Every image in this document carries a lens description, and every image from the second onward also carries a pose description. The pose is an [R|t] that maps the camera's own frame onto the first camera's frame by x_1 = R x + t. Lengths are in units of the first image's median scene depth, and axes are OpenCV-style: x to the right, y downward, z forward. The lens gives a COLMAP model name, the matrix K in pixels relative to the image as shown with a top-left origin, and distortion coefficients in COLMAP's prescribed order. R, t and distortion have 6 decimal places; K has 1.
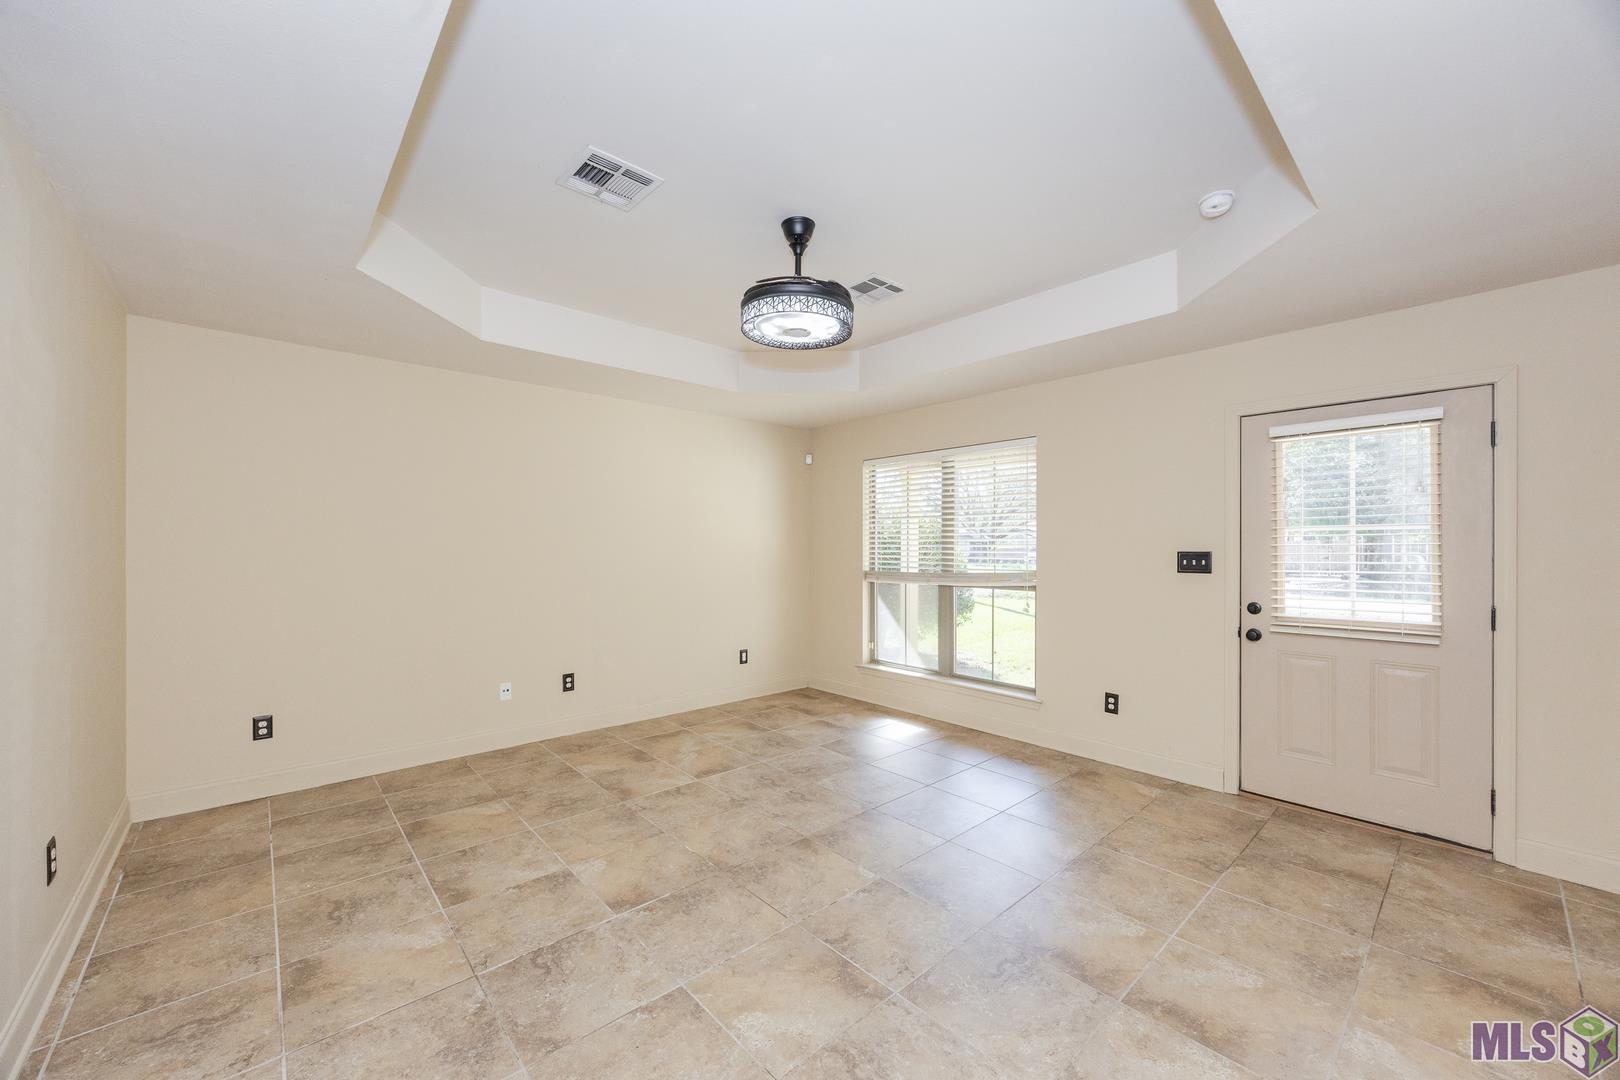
lens RADIAL K [[631.8, 0, 811.7], [0, 631.8, 540.8], [0, 0, 1]] dist [0.003344, 0.000446]
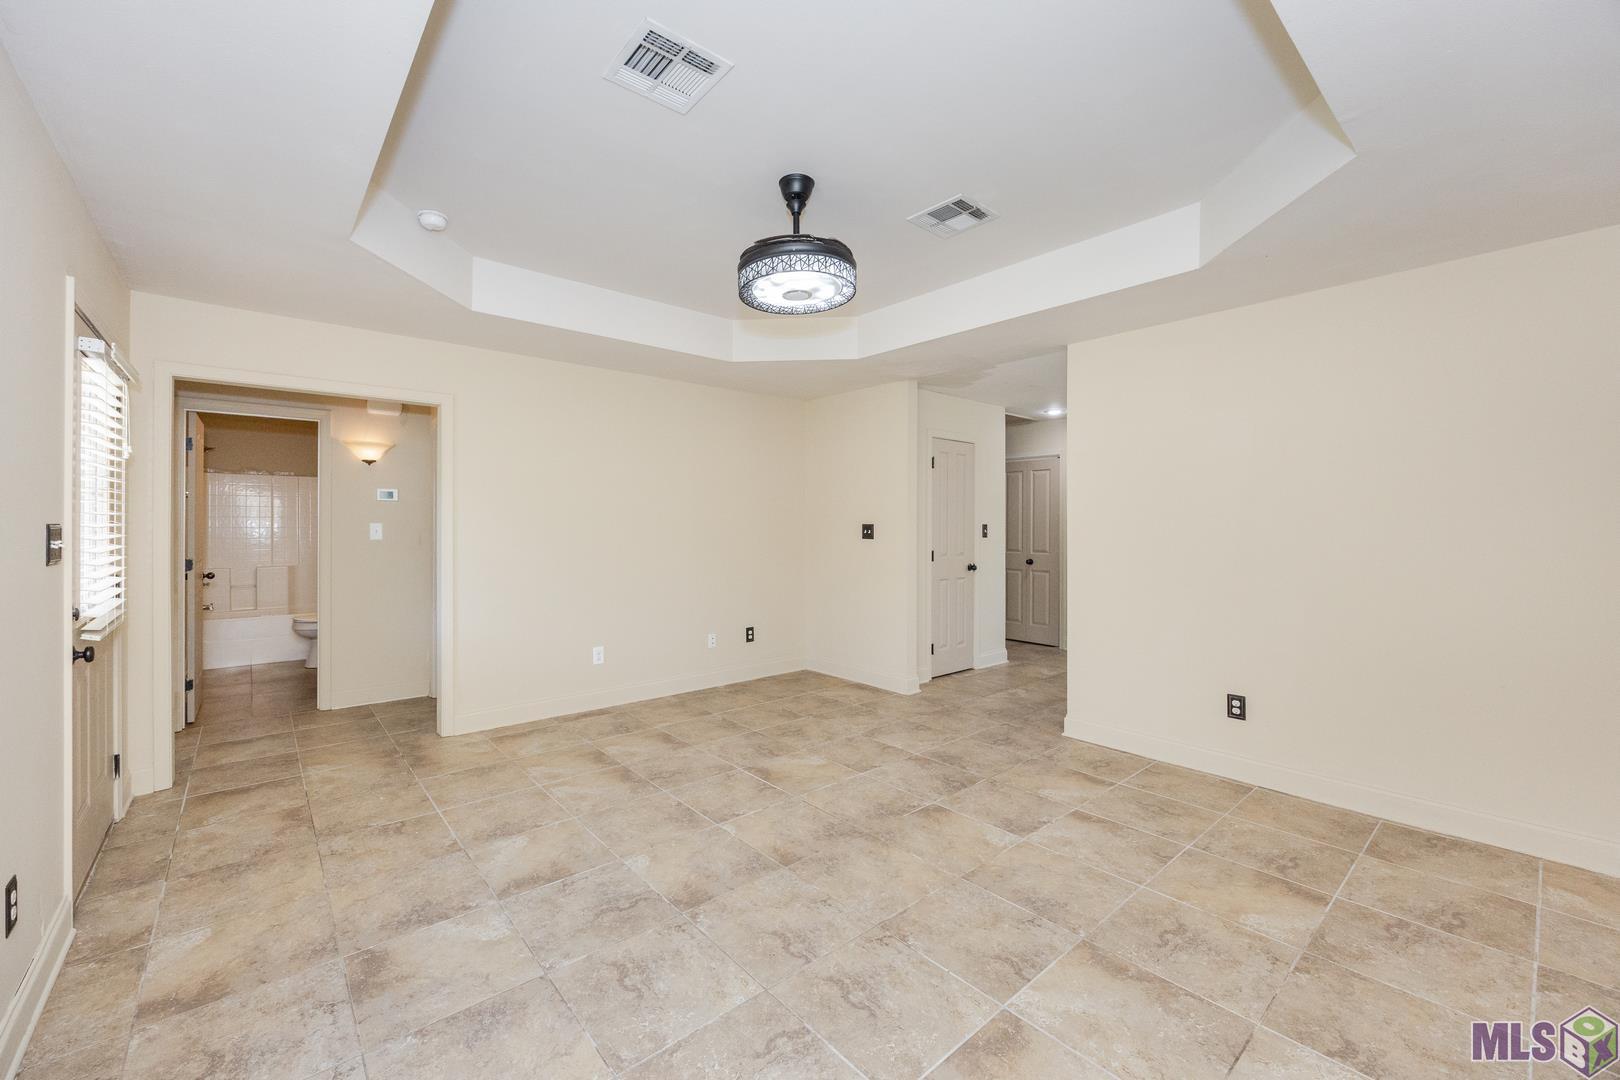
lens RADIAL K [[631.8, 0, 807.2], [0, 631.8, 532.7], [0, 0, 1]] dist [0.003344, 0.000446]
pose [[-0.999999, -0.000936, 0.000556, -0.040810], [-0.000934, 0.999996, 0.002637, 0.026618], [-0.000558, 0.002636, -0.999996, 1.931347]]
